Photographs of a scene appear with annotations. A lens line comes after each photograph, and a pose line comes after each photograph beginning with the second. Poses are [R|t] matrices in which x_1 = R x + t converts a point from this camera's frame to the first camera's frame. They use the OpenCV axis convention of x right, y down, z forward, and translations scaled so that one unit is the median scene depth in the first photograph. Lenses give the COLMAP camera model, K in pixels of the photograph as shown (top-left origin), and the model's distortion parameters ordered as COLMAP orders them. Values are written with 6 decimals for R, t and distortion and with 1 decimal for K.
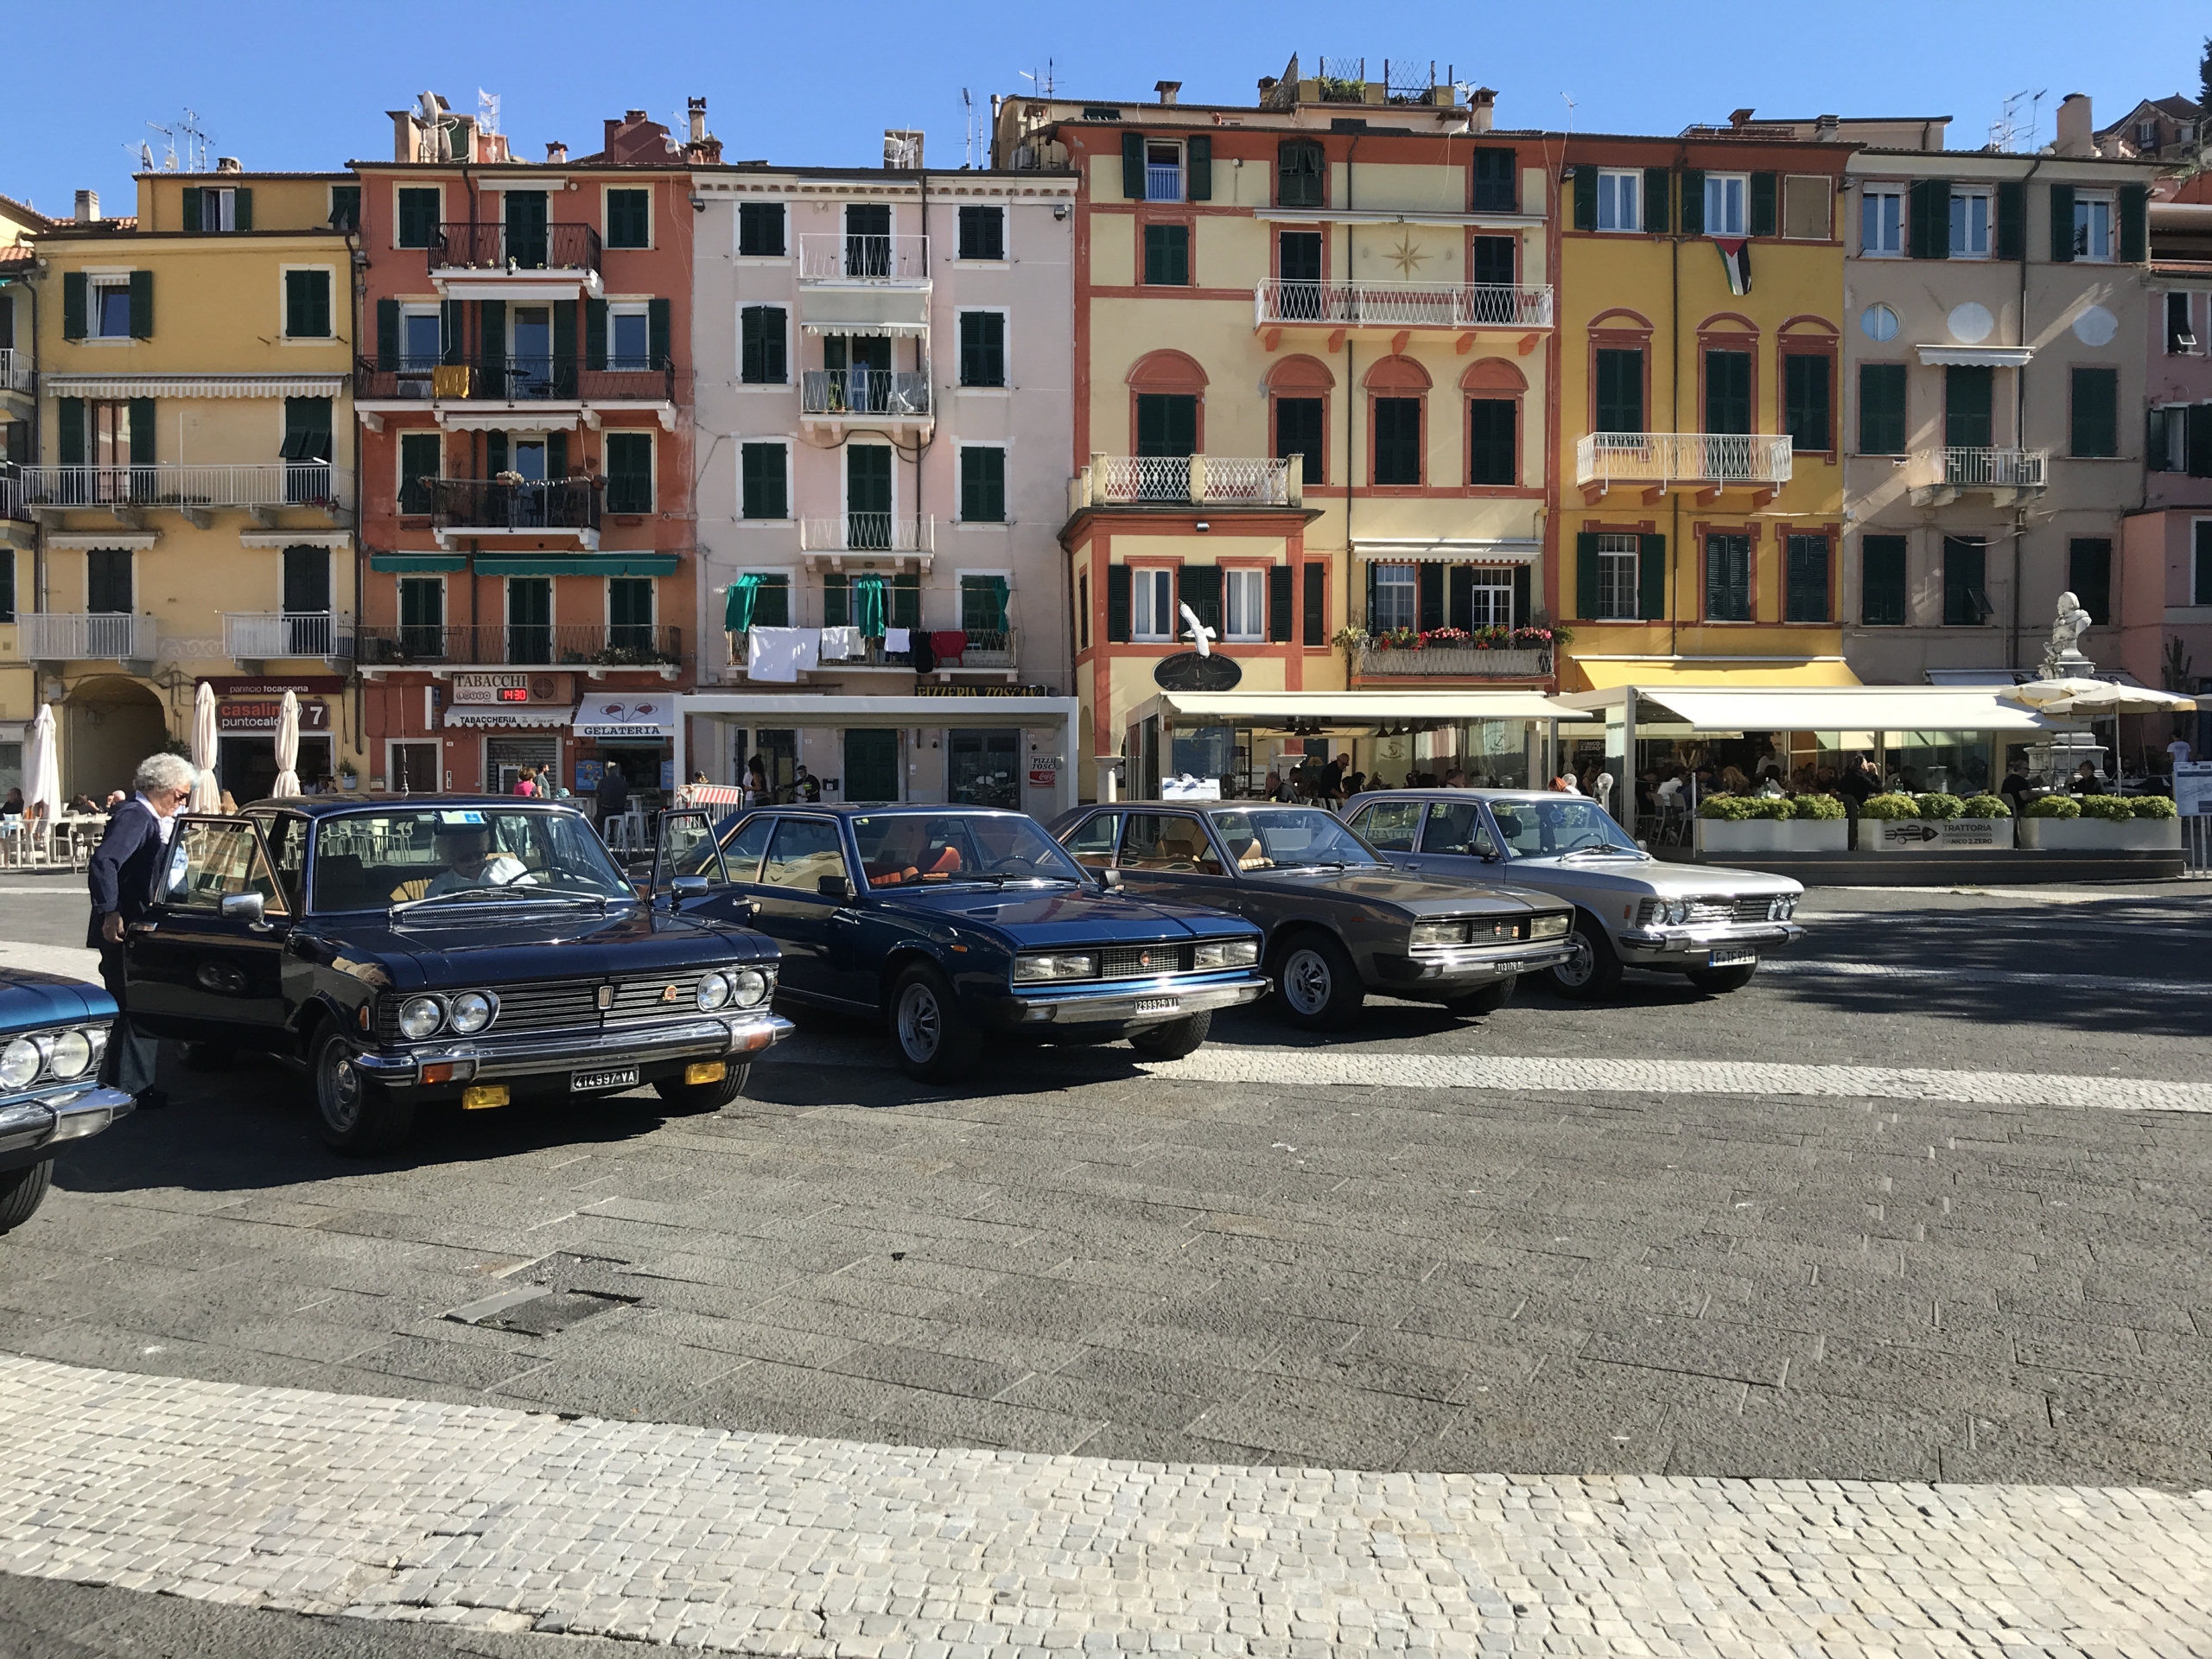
lens RADIAL K [[1797.4, 0, 1104.3], [0, 1797.4, 863.1], [0, 0, 1]] dist [0.007345, -0.106538]
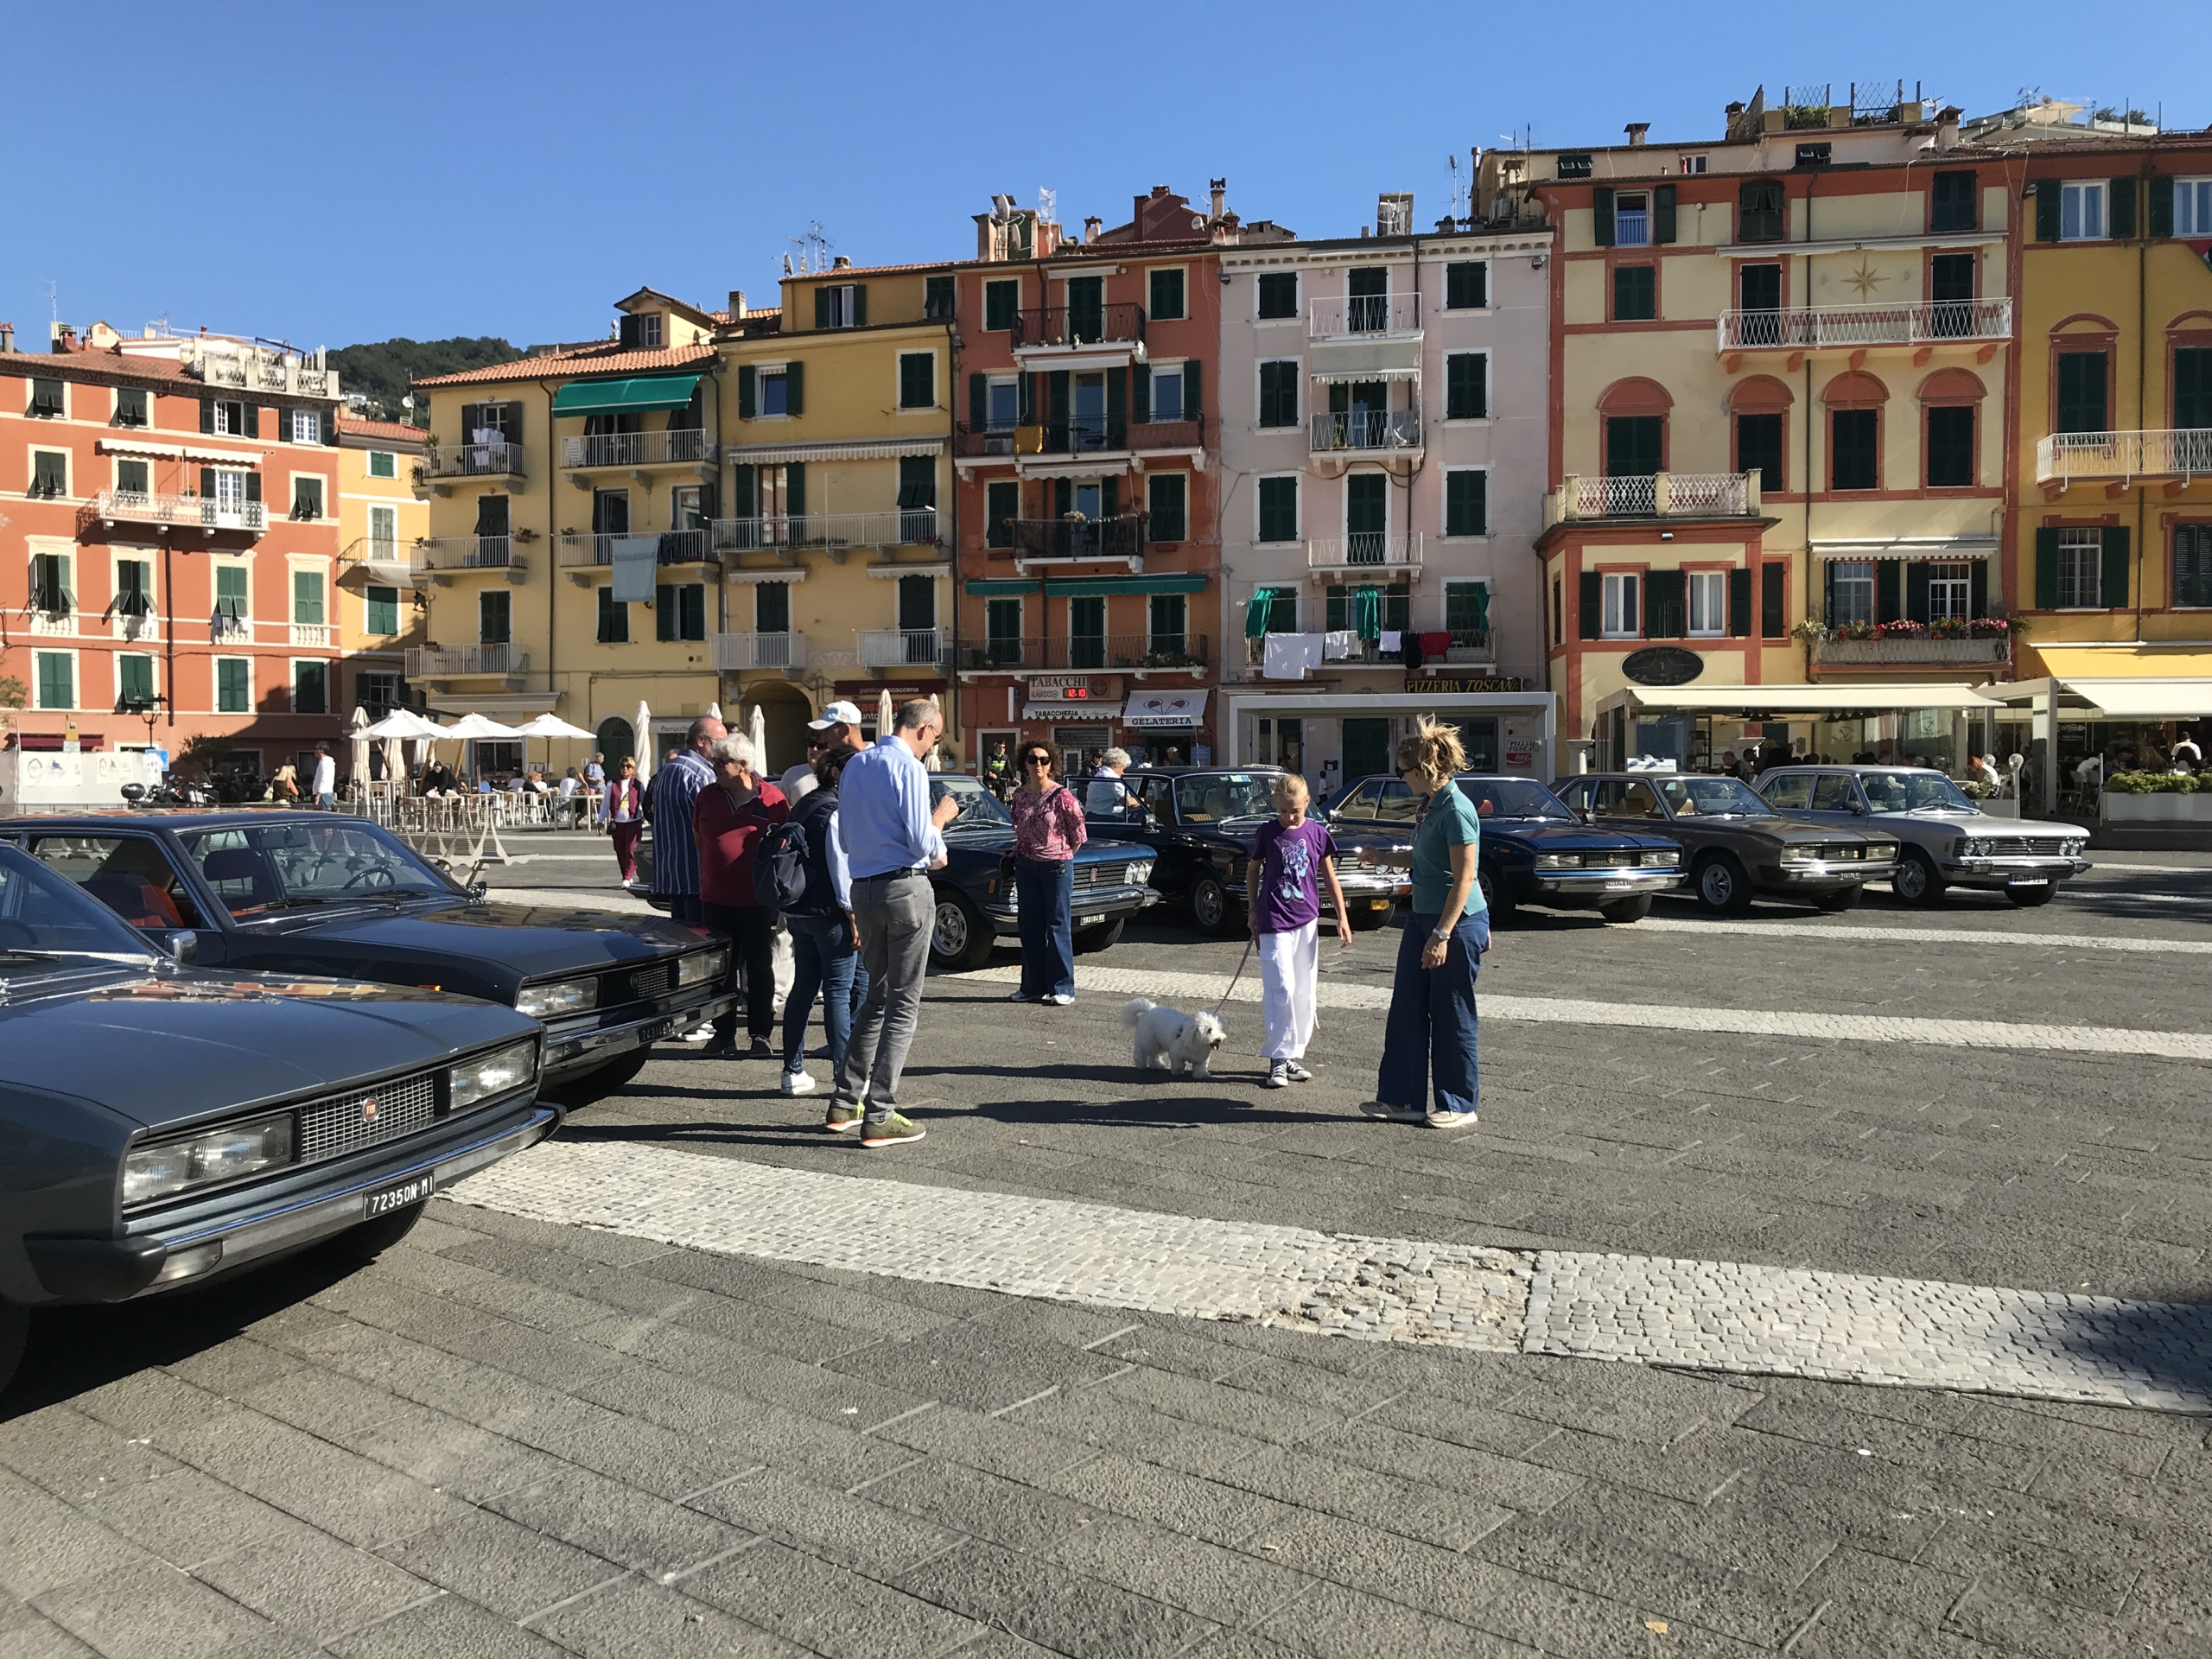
lens RADIAL K [[1826.0, 0, 1109.8], [0, 1826.0, 815.7], [0, 0, 1]] dist [0.006966, 0.014992]
pose [[0.969968, 0.004842, -0.243186, -0.003927], [-0.009215, 0.999816, -0.016849, 0.009633], [0.243059, 0.018583, 0.969833, -0.183422]]
